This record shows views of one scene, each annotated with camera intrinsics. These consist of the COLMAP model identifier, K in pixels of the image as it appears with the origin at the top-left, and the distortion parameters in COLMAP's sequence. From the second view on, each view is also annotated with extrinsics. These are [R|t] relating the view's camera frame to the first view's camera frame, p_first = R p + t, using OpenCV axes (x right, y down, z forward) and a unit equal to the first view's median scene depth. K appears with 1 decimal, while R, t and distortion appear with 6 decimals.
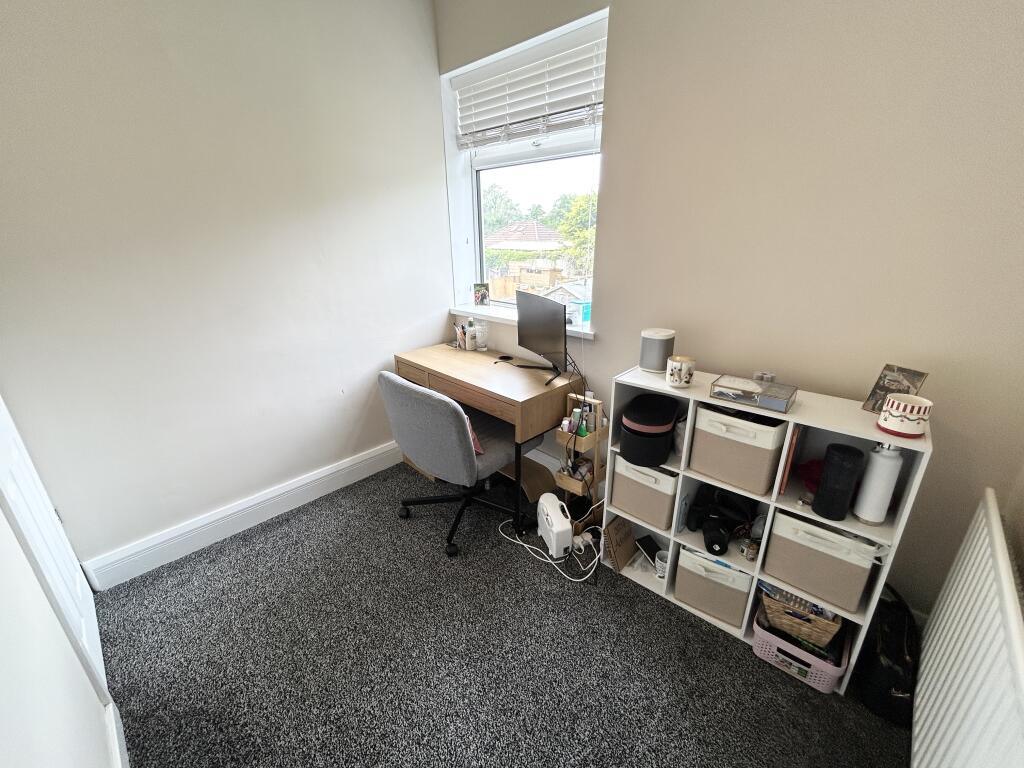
lens RADIAL K [[411.4, 0, 512.0], [0, 411.4, 384.0], [0, 0, 1]] dist [0.000240, 0.000290]
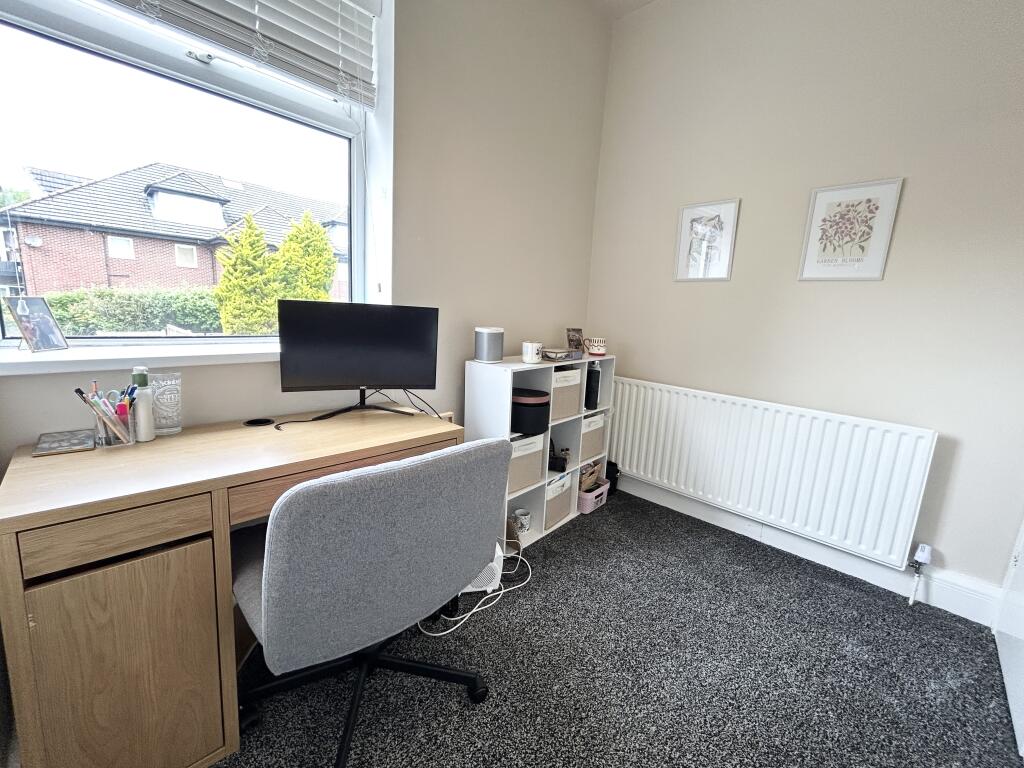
lens RADIAL K [[411.4, 0, 512.0], [0, 411.4, 384.0], [0, 0, 1]] dist [0.000240, 0.000290]
pose [[0.020470, -0.174694, 0.984410, -0.838520], [0.296705, 0.941321, 0.160877, -0.152908], [-0.954750, 0.288786, 0.071101, 0.944295]]
